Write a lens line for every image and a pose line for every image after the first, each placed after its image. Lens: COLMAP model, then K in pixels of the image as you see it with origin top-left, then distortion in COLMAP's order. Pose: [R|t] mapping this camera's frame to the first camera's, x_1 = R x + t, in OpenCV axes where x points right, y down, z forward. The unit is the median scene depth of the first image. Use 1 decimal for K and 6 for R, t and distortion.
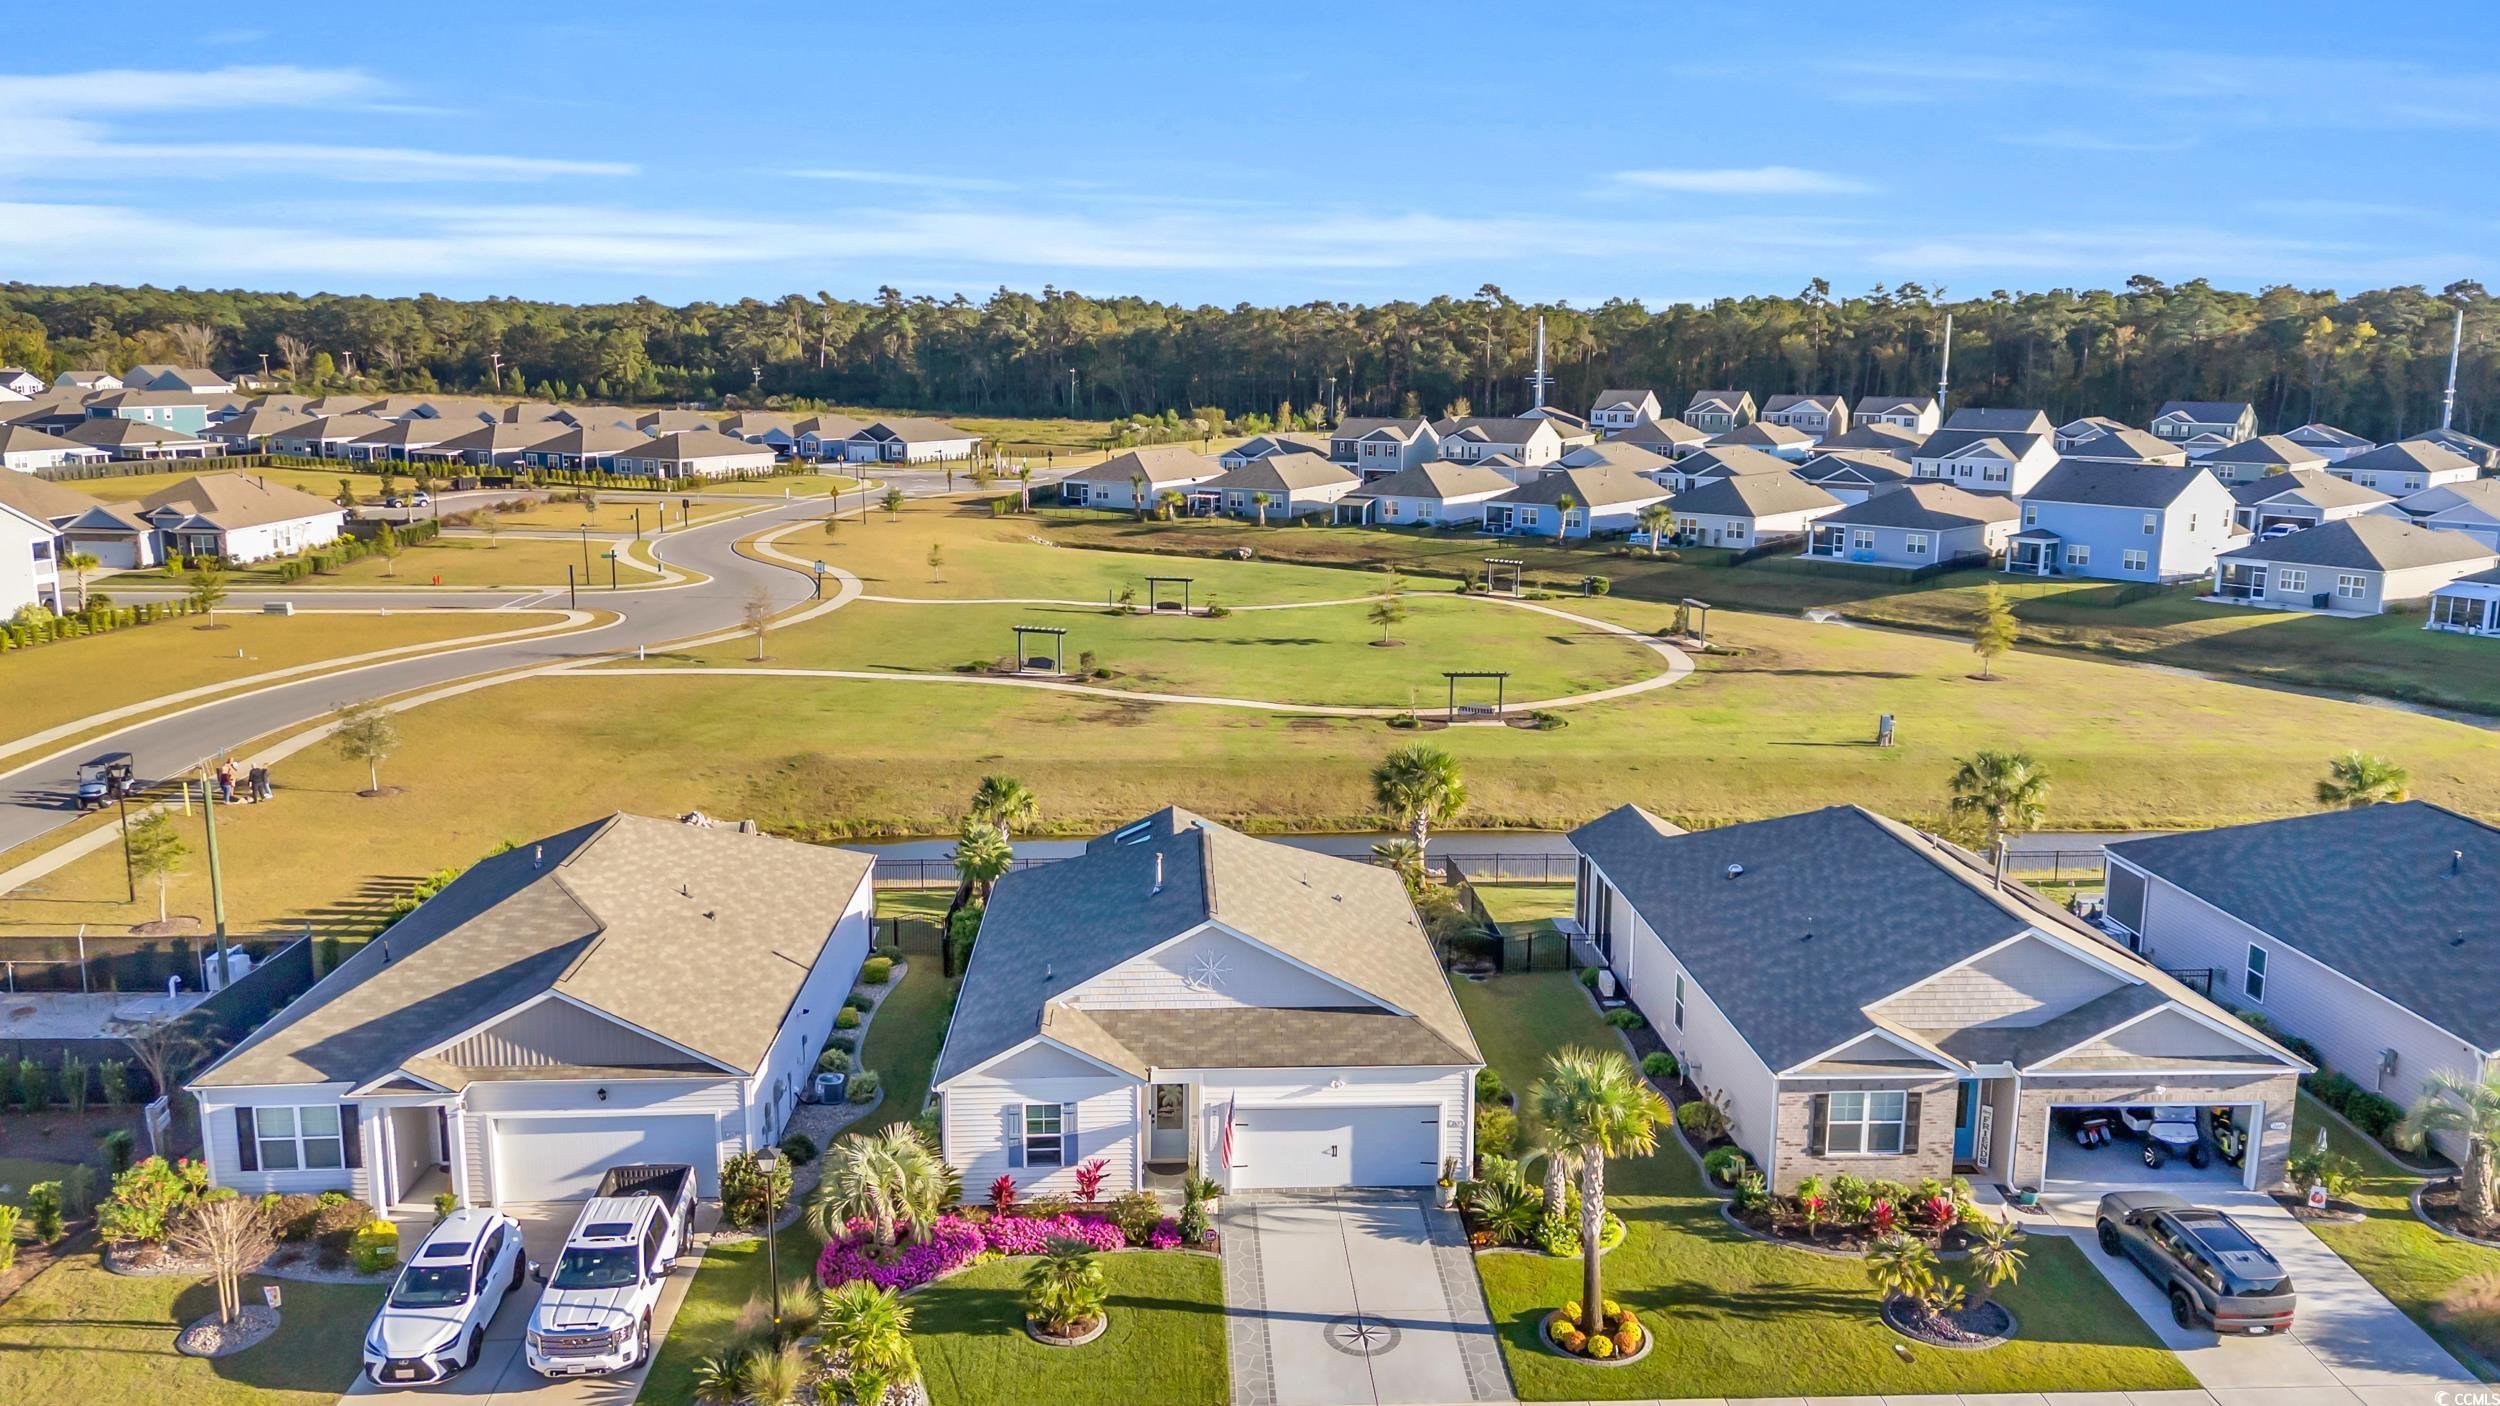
lens RADIAL K [[1819.9, 0, 1250.0], [0, 1819.9, 703.0], [0, 0, 1]] dist [0.073276, -0.129971]
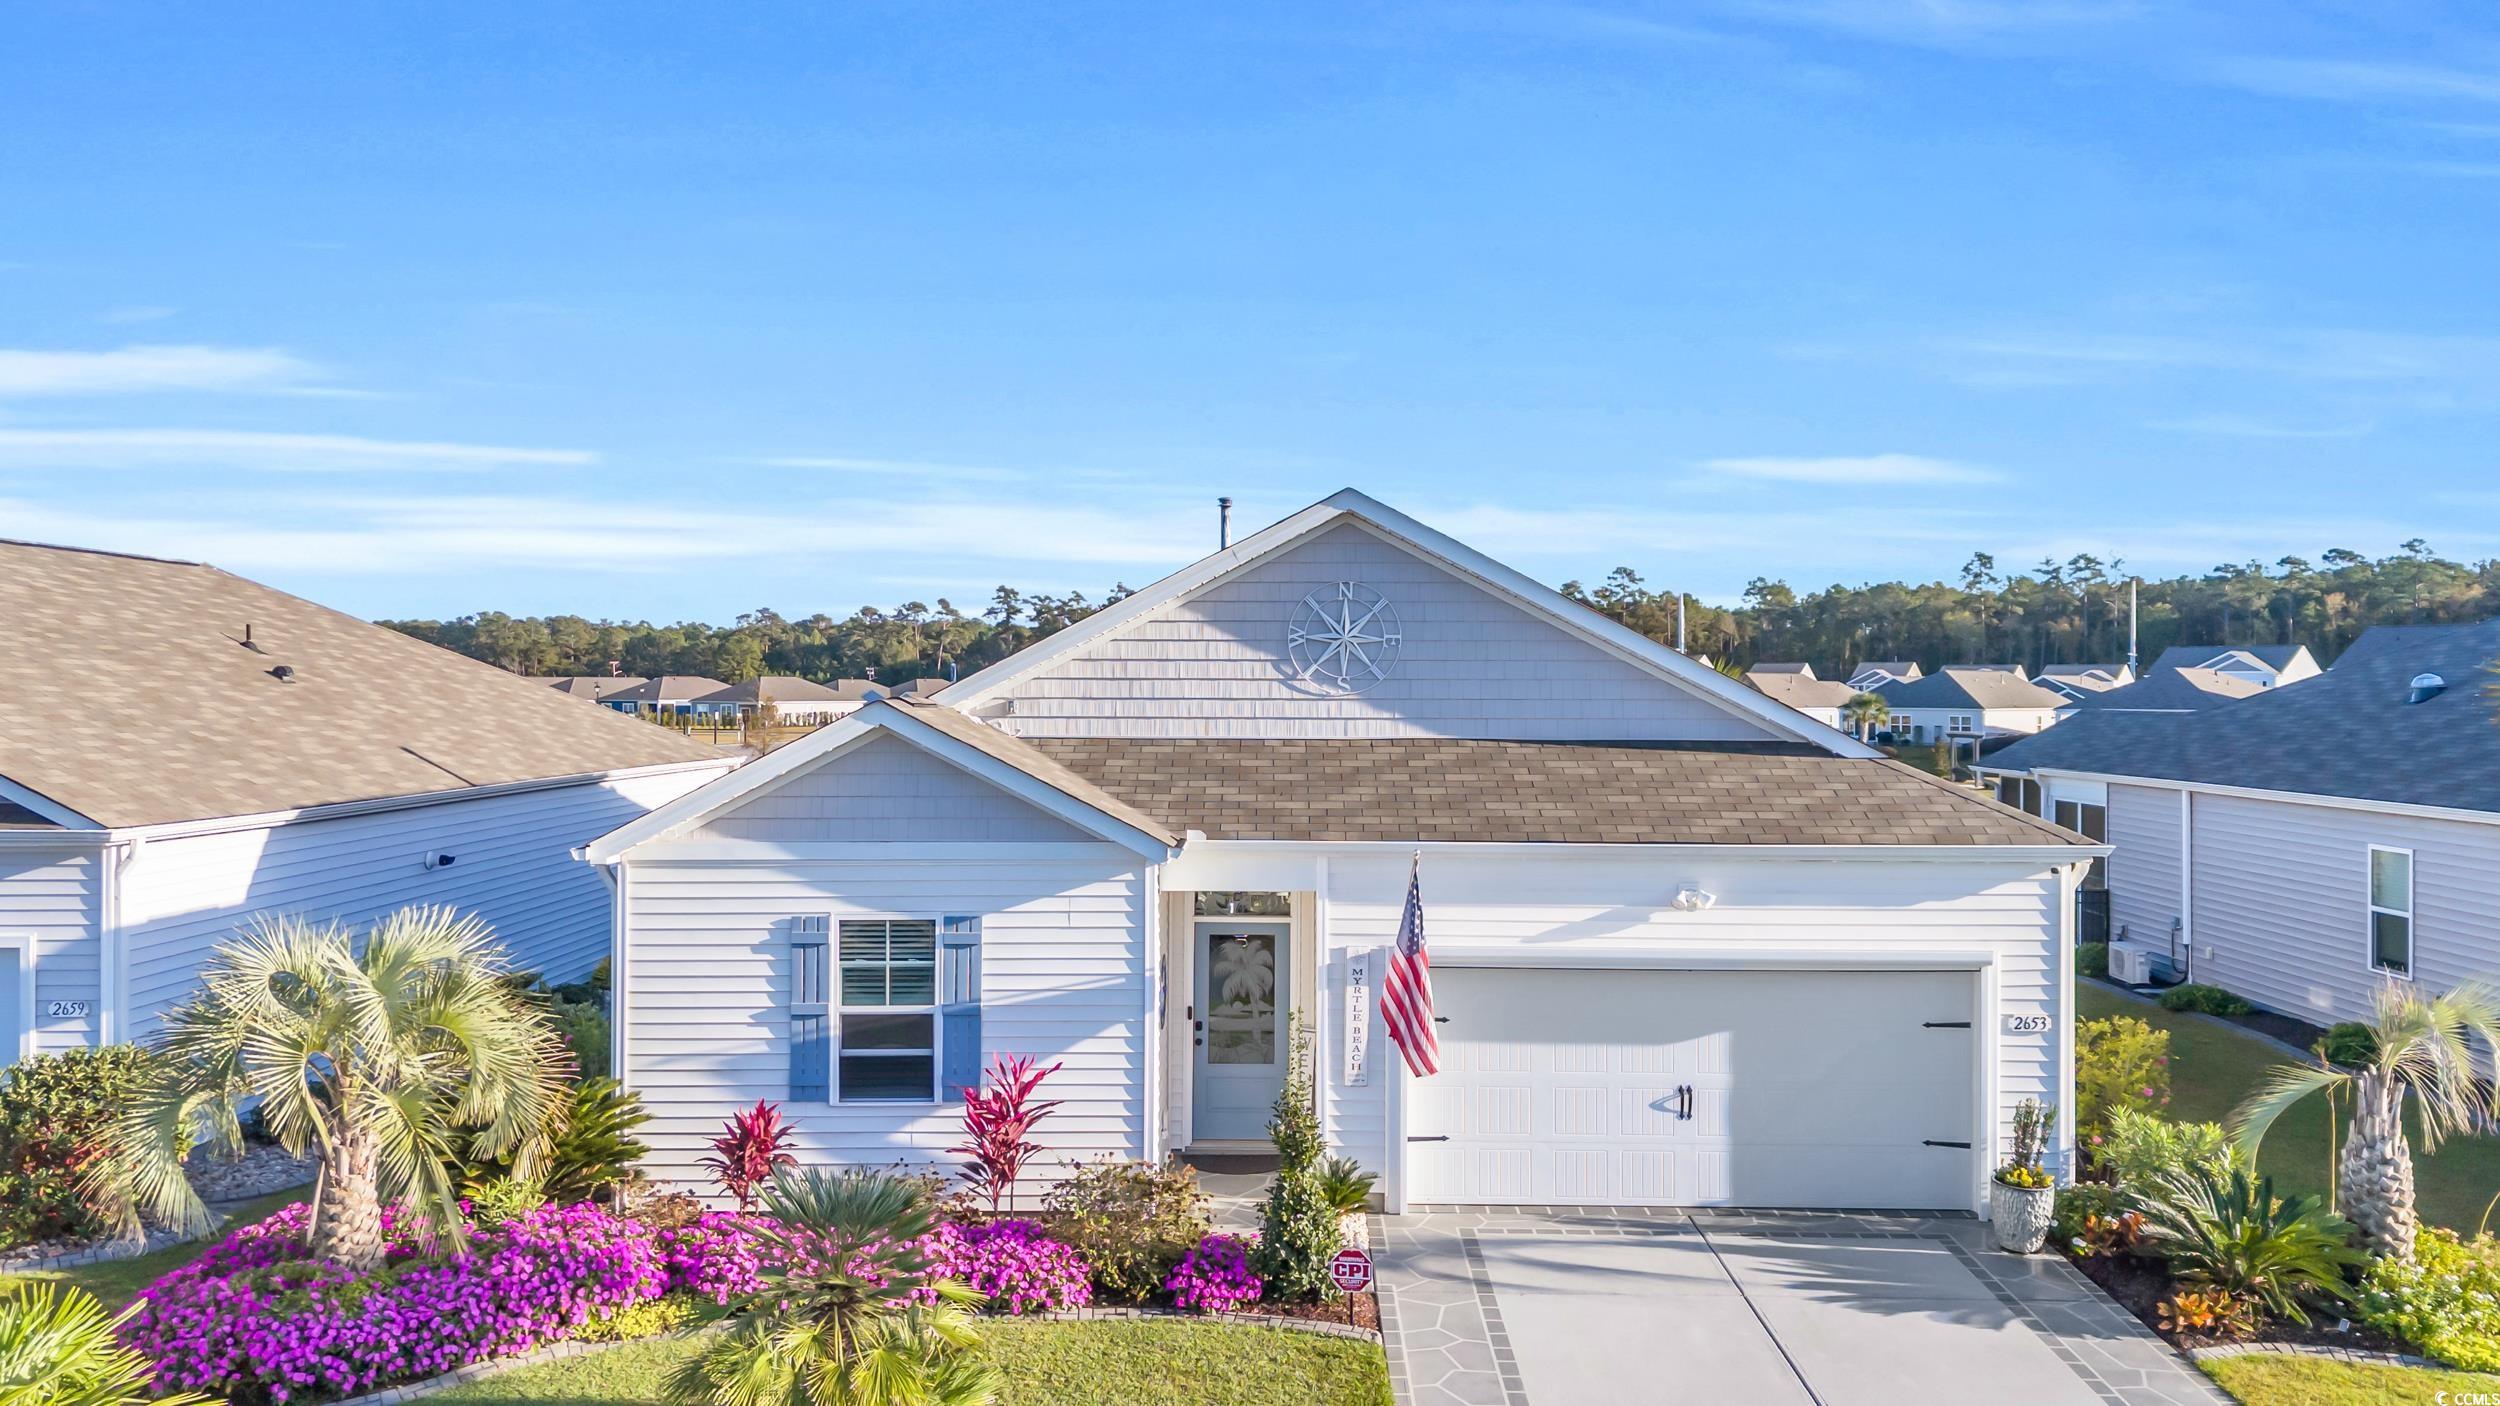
lens RADIAL K [[1821.2, 0, 1259.0], [0, 1821.2, 695.7], [0, 0, 1]] dist [0.072293, -0.072782]
pose [[0.998148, -0.003150, -0.060748, -0.016421], [-0.008769, 0.980774, -0.194948, 0.235511], [0.060194, 0.195119, 0.978931, 0.611257]]
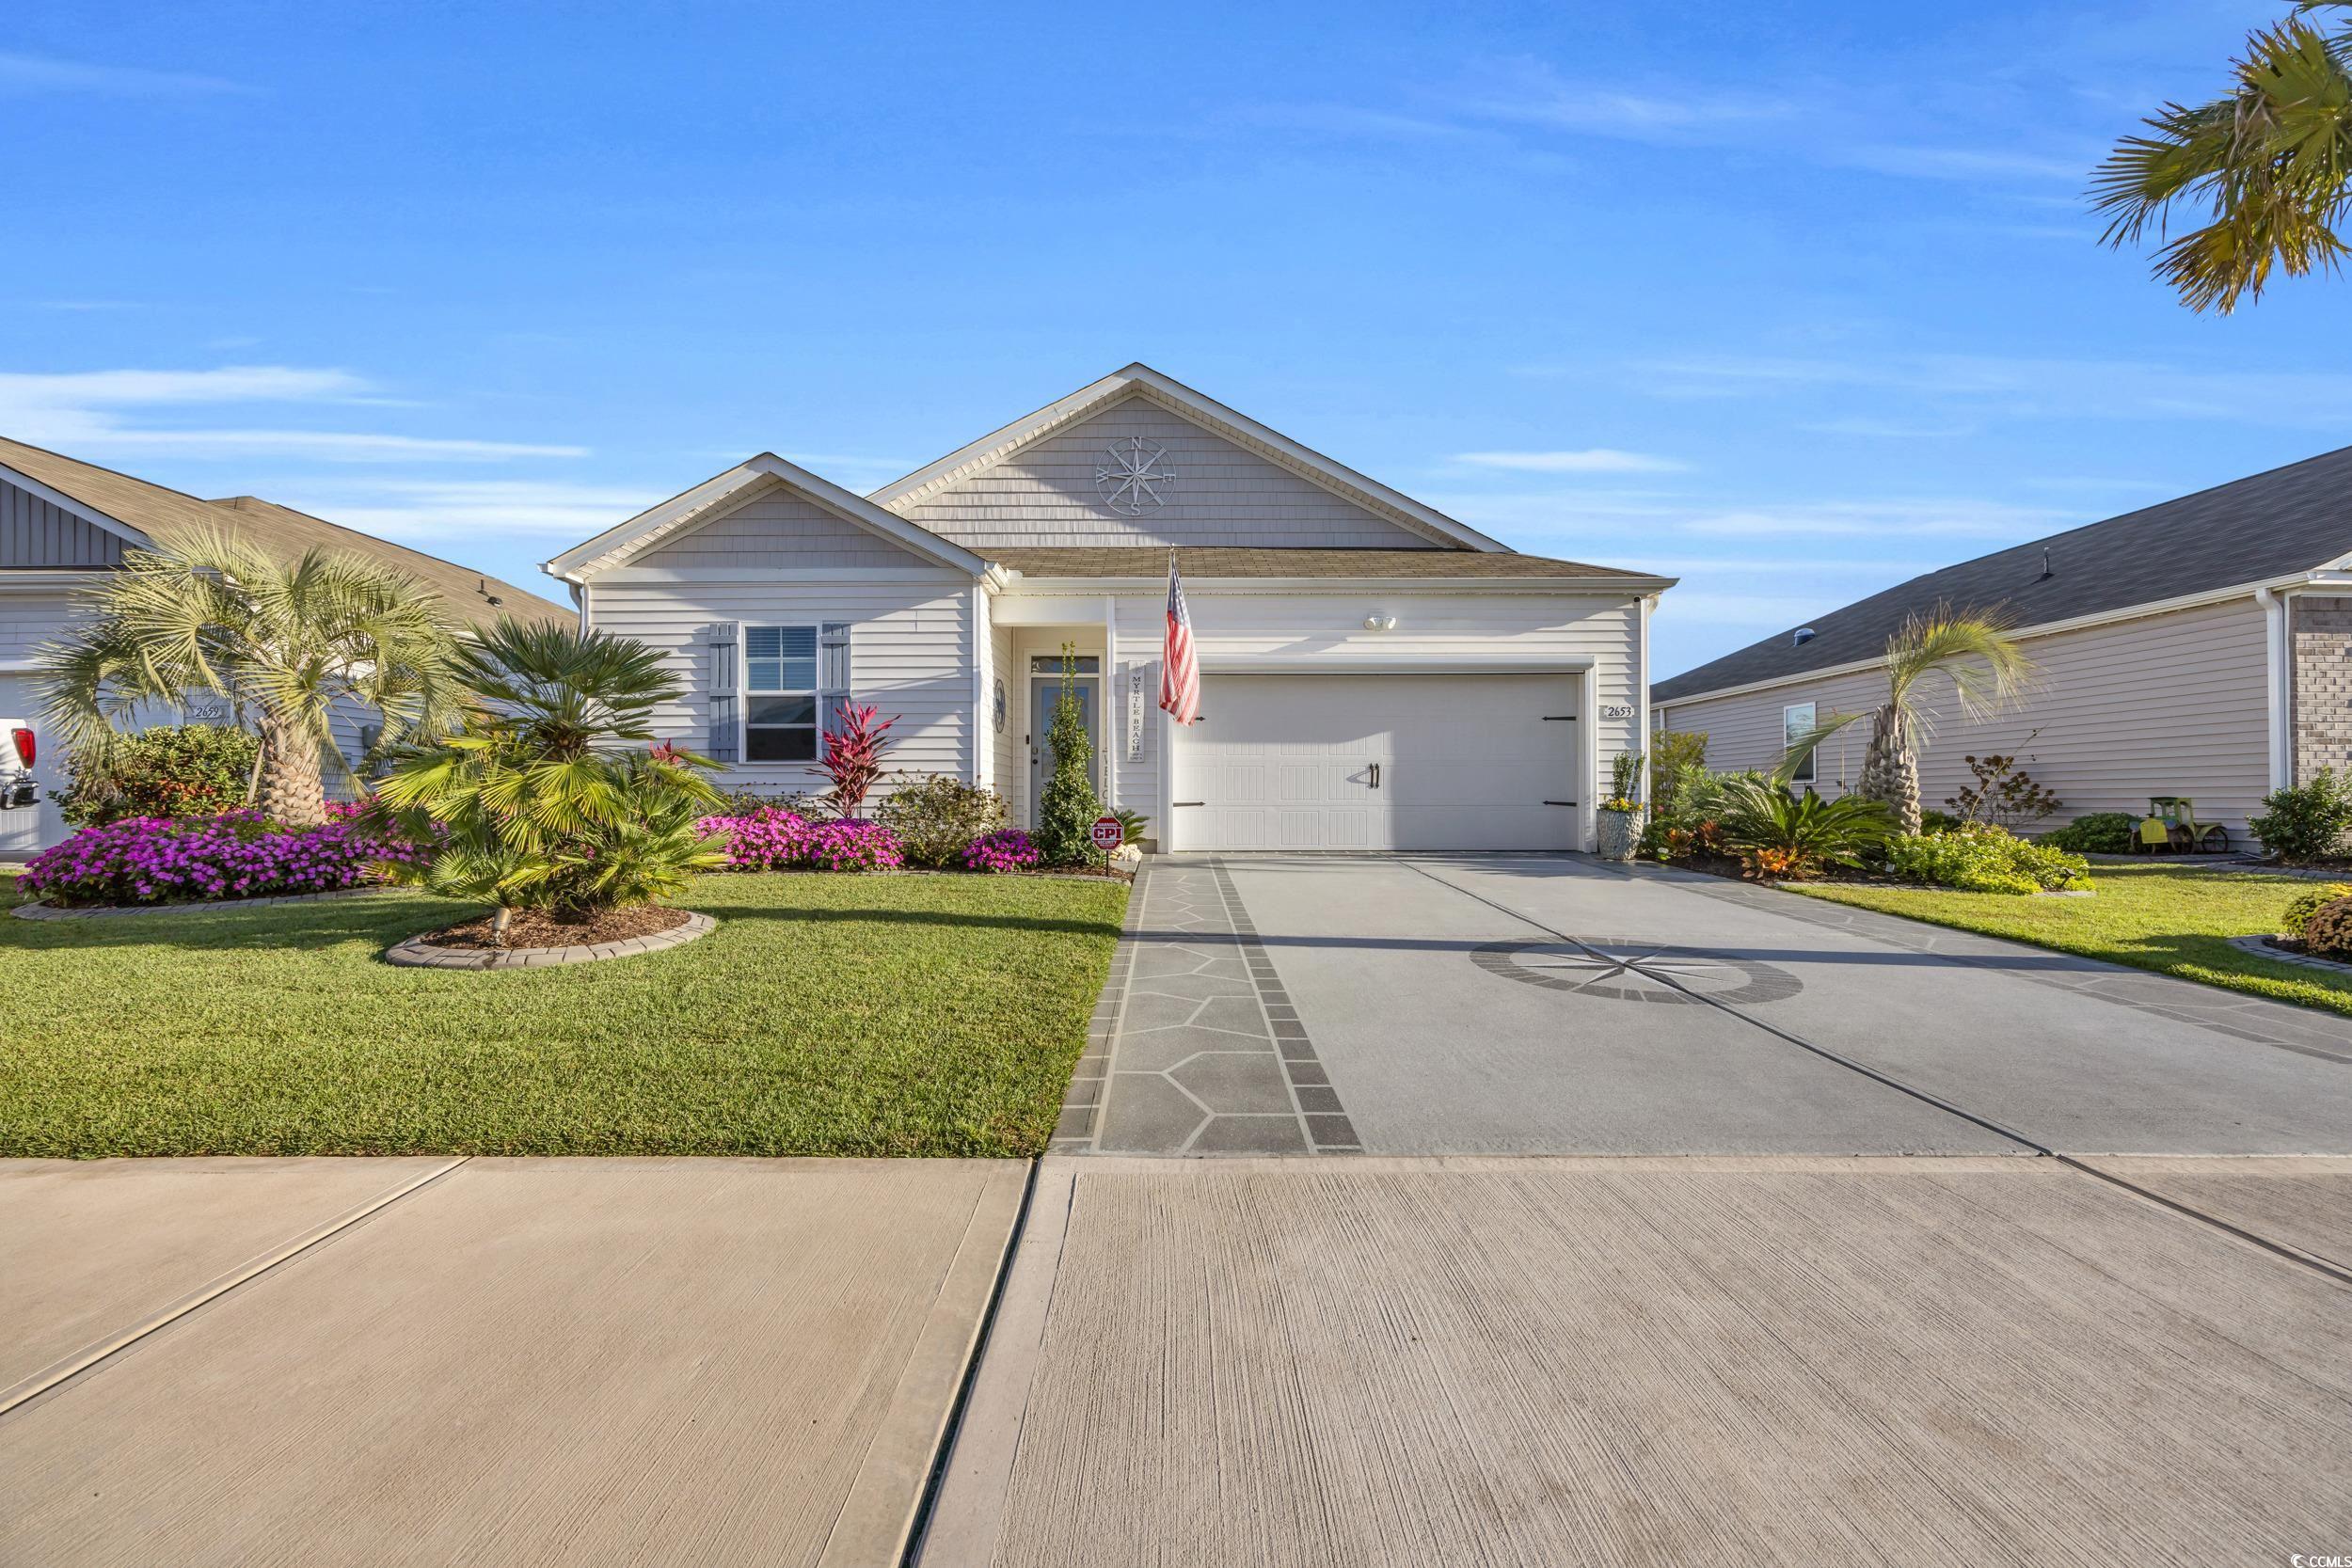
lens RADIAL K [[901.8, 0, 1174.5], [0, 901.8, 793.8], [0, 0, 1]] dist [-0.003804, -0.000202]
pose [[0.998995, -0.007563, -0.044183, 0.001692], [-0.001287, 0.980417, -0.196927, 0.296830], [0.044807, 0.196786, 0.979422, 0.744155]]
